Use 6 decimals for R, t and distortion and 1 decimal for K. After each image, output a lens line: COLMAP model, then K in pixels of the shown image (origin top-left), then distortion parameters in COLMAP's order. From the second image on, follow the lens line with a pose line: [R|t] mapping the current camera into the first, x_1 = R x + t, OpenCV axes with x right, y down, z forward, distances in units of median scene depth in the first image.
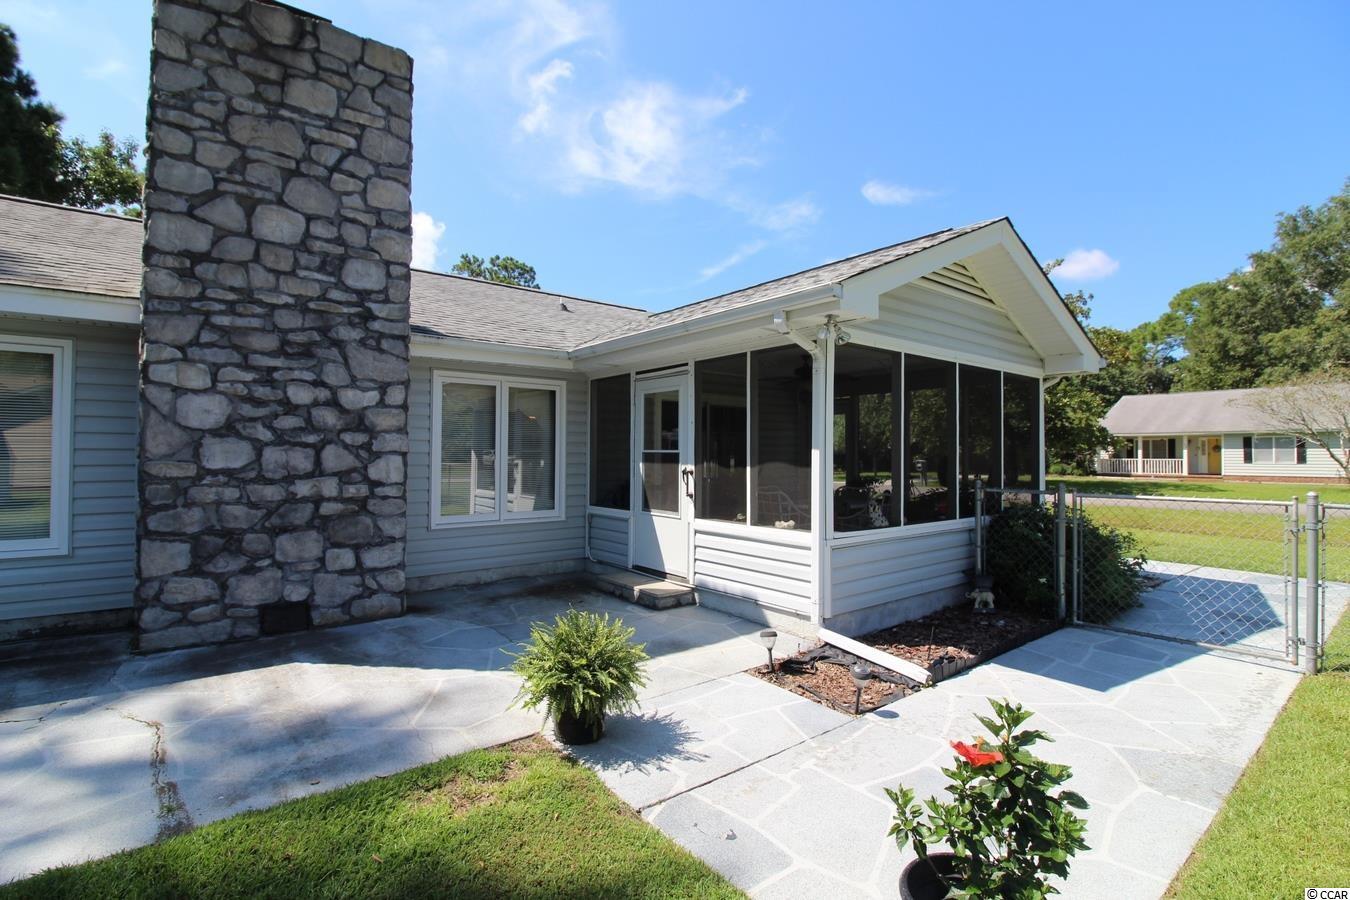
lens RADIAL K [[610.5, 0, 674.6], [0, 610.5, 446.5], [0, 0, 1]] dist [-0.015584, -0.004498]
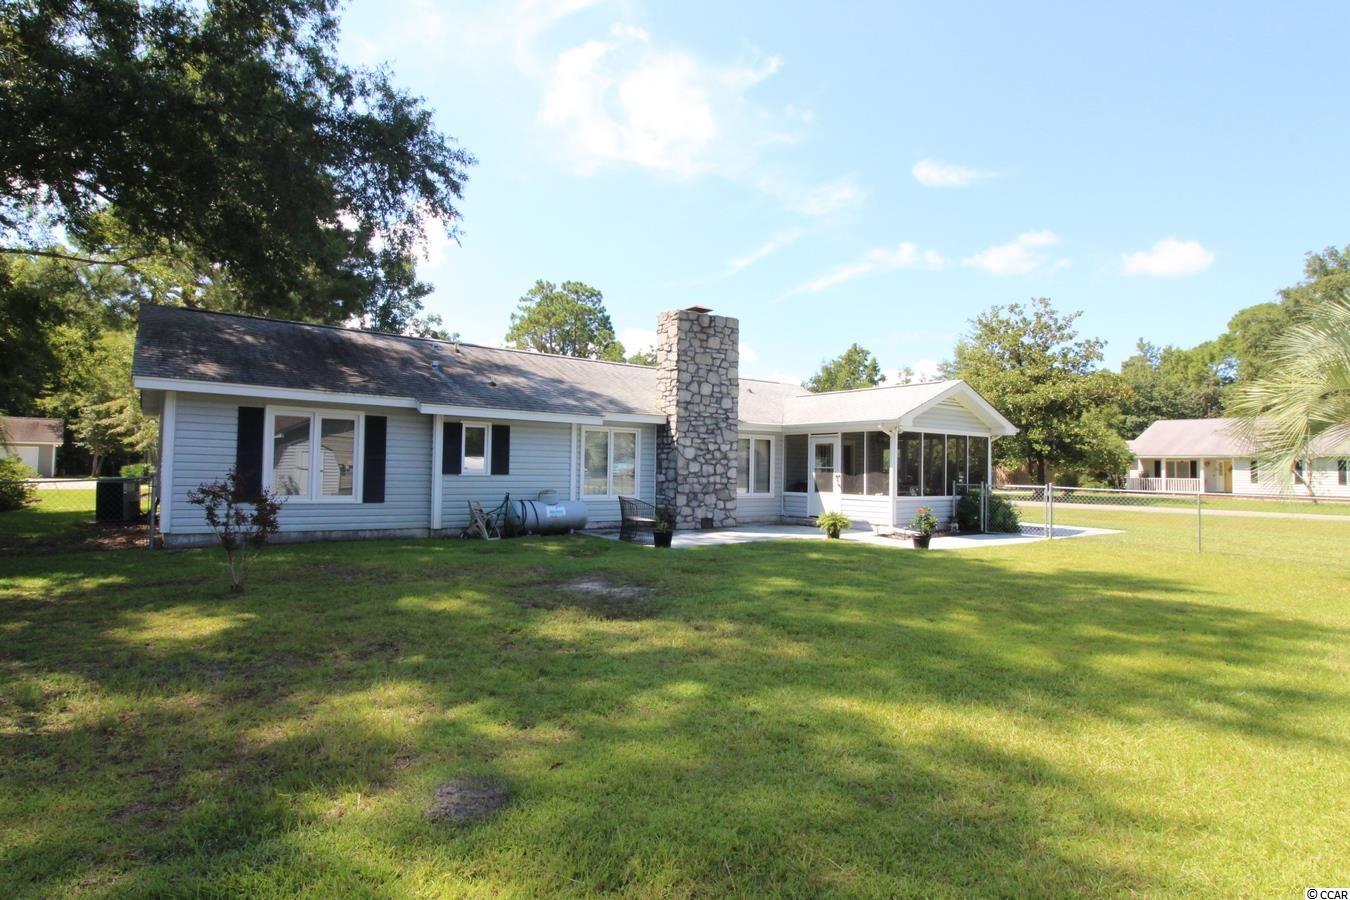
lens RADIAL K [[699.3, 0, 666.0], [0, 699.3, 432.5], [0, 0, 1]] dist [0.000703, -0.000068]
pose [[0.999059, 0.010949, -0.041957, -0.624121], [-0.012552, 0.999194, -0.038123, -0.021021], [0.041505, 0.038614, 0.998392, -2.115808]]
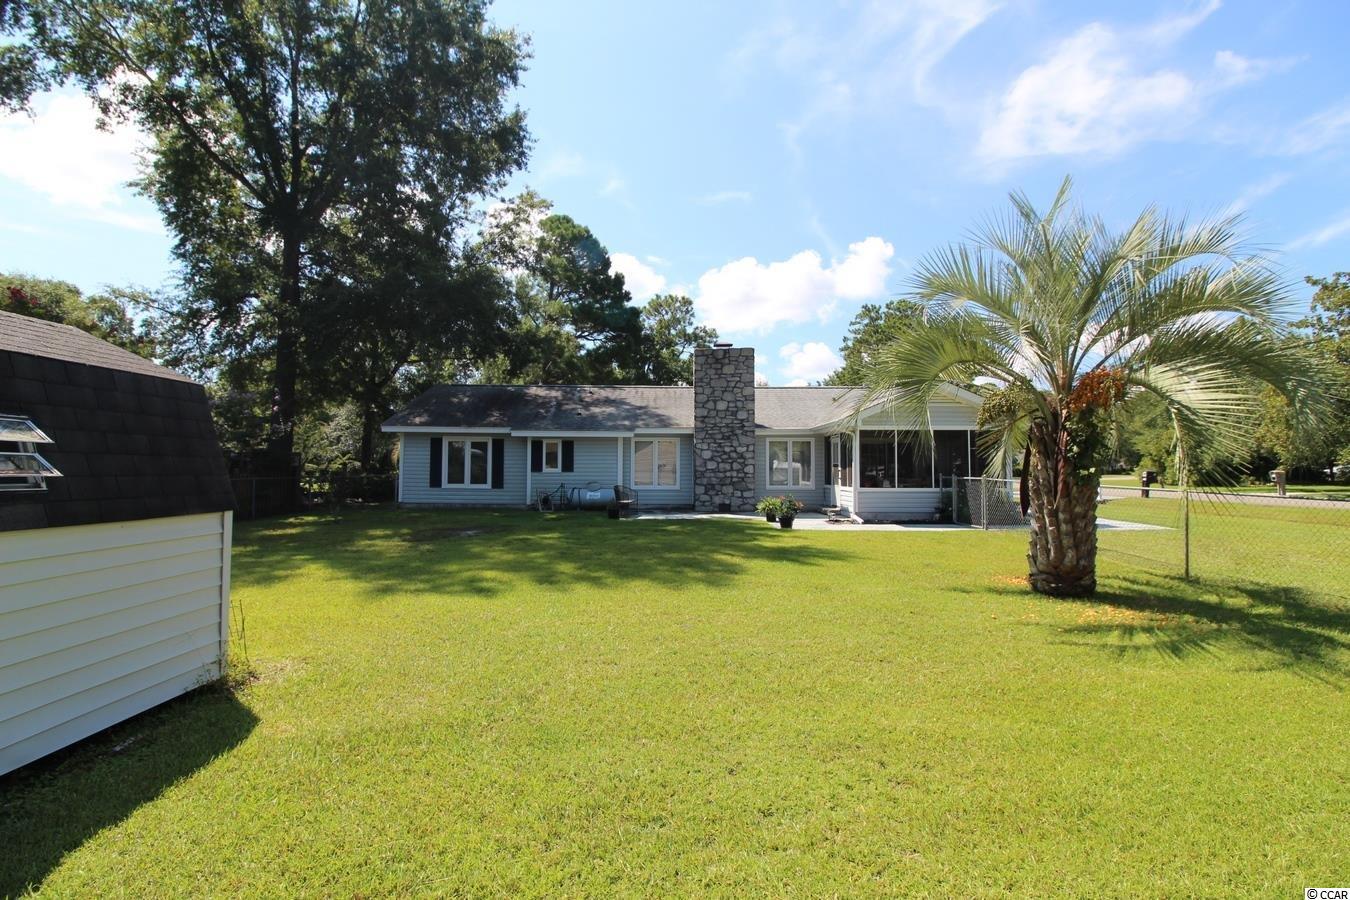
lens RADIAL K [[610.5, 0, 663.7], [0, 610.5, 438.3], [0, 0, 1]] dist [-0.015584, -0.004498]
pose [[0.778692, -0.032656, -0.626557, 1.320140], [0.009645, 0.999150, -0.040090, -0.004322], [0.627333, 0.025174, 0.778344, -2.000174]]
